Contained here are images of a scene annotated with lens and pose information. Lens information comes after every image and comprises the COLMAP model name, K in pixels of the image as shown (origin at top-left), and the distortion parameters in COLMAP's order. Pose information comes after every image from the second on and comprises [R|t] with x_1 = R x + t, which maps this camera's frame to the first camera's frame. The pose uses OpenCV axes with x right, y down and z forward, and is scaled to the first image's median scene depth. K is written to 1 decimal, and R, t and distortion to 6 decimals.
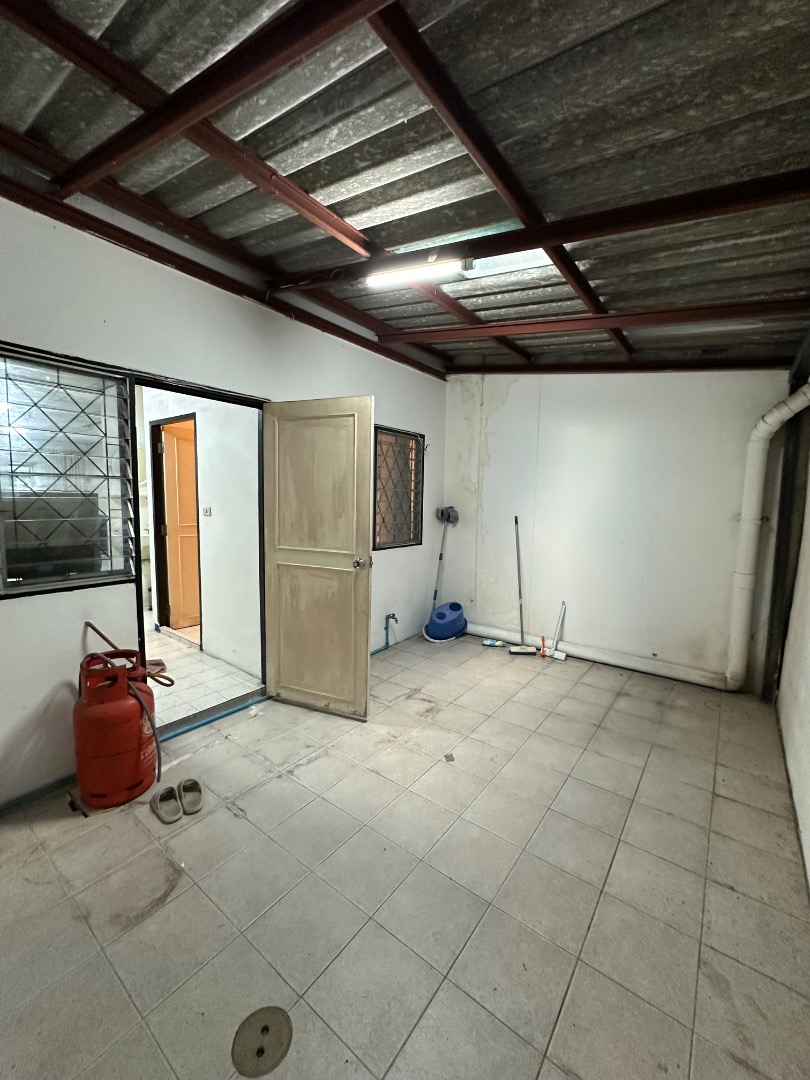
lens RADIAL K [[432.2, 0, 406.1], [0, 432.2, 539.2], [0, 0, 1]] dist [-0.000731, 0.000246]
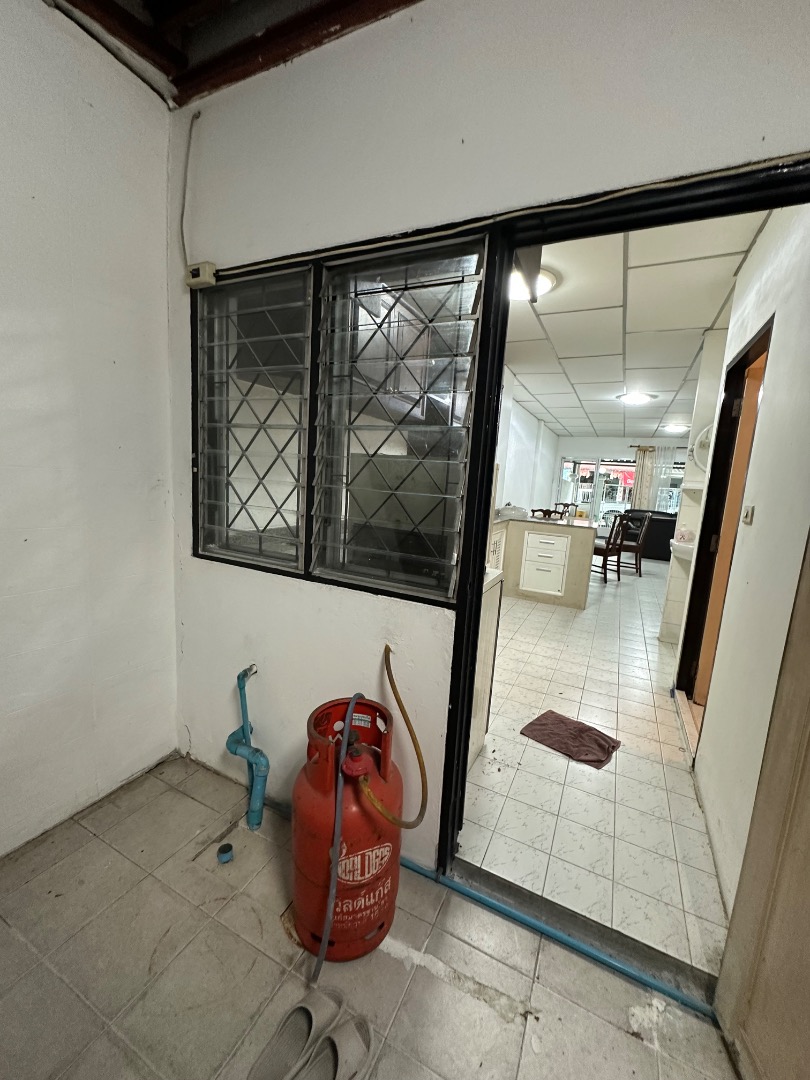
lens RADIAL K [[432.2, 0, 407.4], [0, 432.2, 541.4], [0, 0, 1]] dist [-0.000731, 0.000246]
pose [[0.192352, 0.142281, -0.970957, -0.072961], [-0.158302, 0.980974, 0.112388, -0.036762], [0.968474, 0.132086, 0.211215, 0.643612]]
